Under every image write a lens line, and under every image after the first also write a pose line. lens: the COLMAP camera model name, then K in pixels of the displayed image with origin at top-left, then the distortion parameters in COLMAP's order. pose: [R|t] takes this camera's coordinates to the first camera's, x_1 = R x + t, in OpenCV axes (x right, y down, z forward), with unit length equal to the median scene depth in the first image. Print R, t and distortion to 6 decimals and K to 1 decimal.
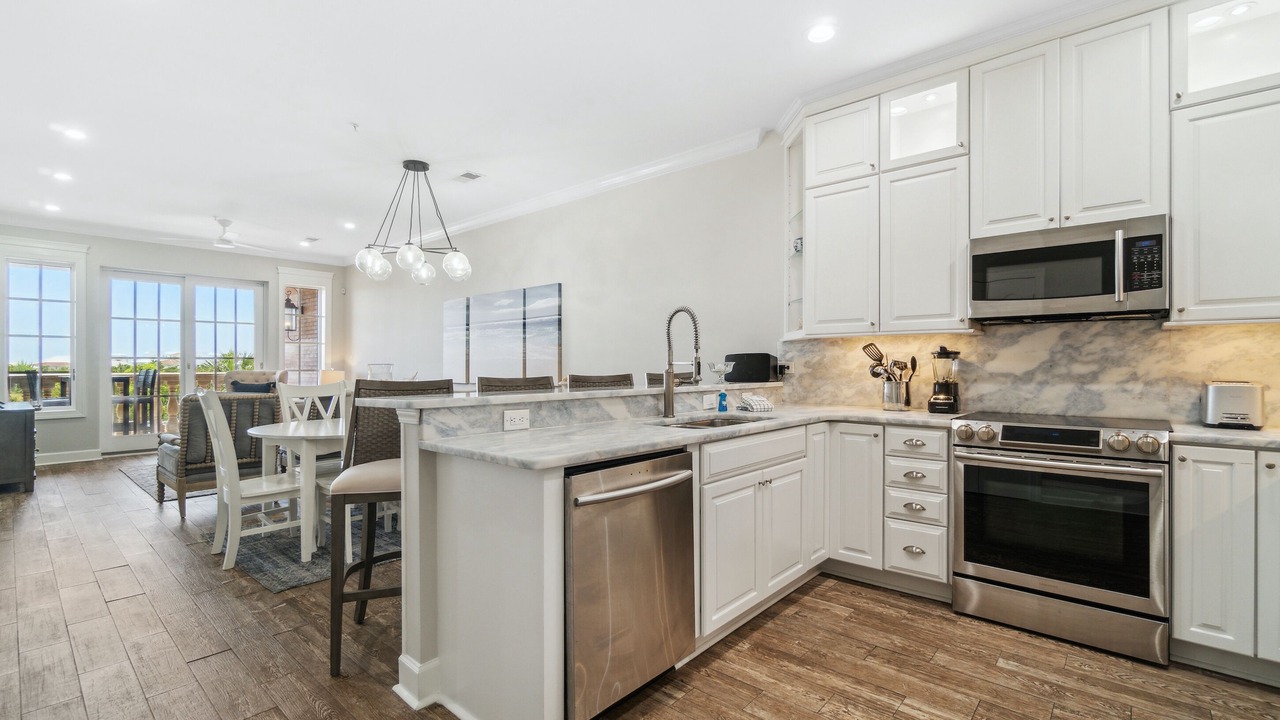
lens RADIAL K [[557.6, 0, 639.0], [0, 557.6, 364.8], [0, 0, 1]] dist [-0.003886, -0.000174]
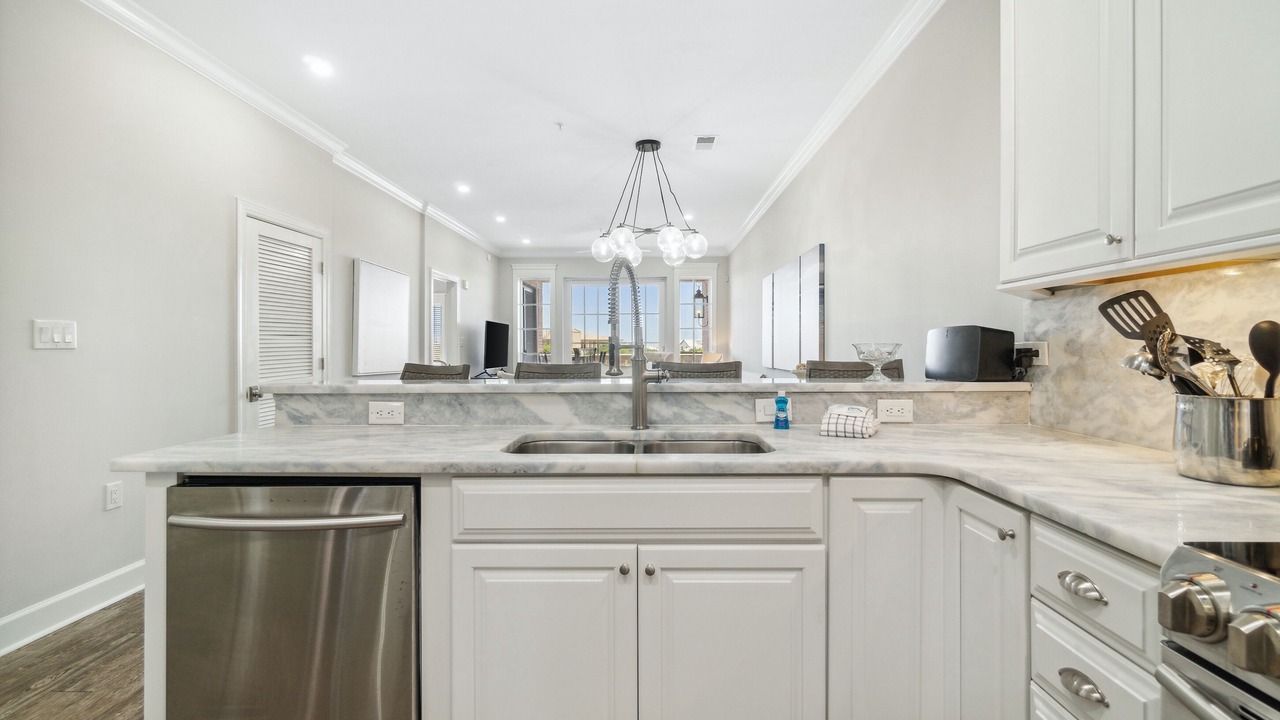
lens RADIAL K [[557.6, 0, 645.4], [0, 557.6, 350.4], [0, 0, 1]] dist [-0.003886, -0.000174]
pose [[0.658078, 0.001558, -0.752948, 0.429239], [0.003461, 0.999981, 0.005094, -0.001557], [0.752942, -0.005958, 0.658060, 0.443585]]
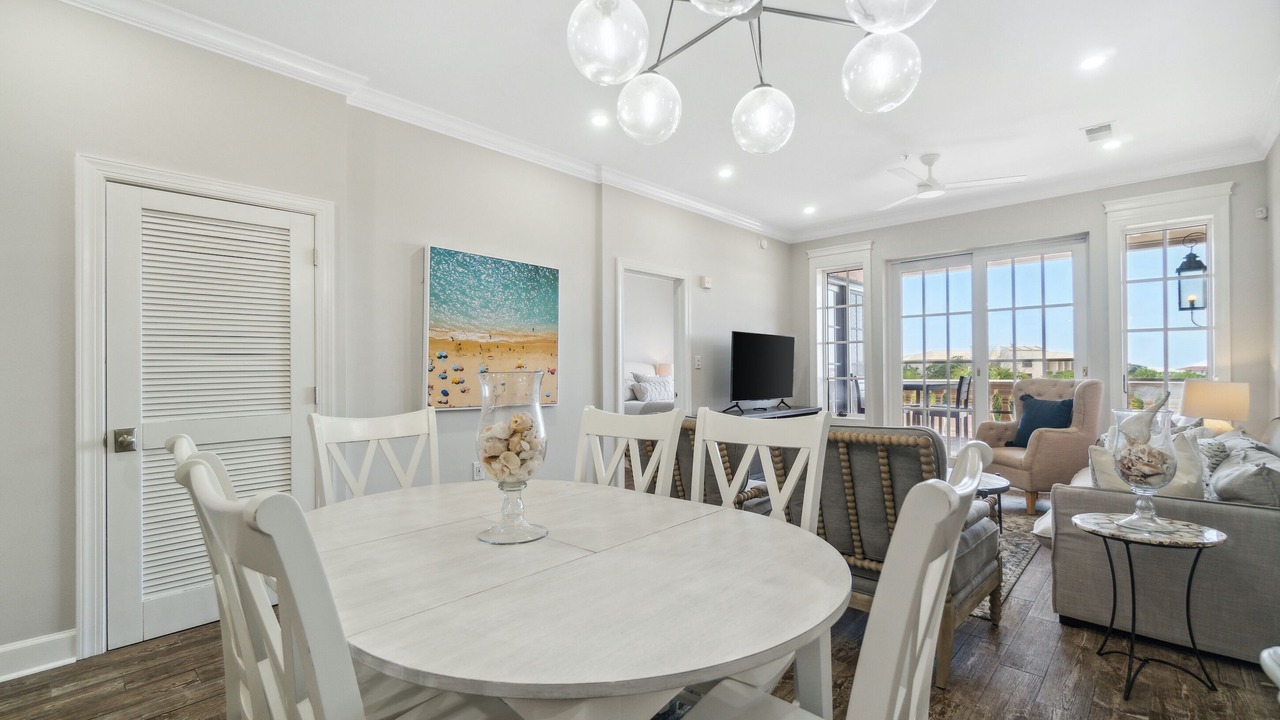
lens RADIAL K [[557.6, 0, 638.5], [0, 557.6, 366.7], [0, 0, 1]] dist [-0.003886, -0.000174]
pose [[-0.026923, -0.008504, -0.999601, -0.118289], [0.006219, 0.999943, -0.008674, -0.002280], [0.999618, -0.006450, -0.026869, 1.204530]]
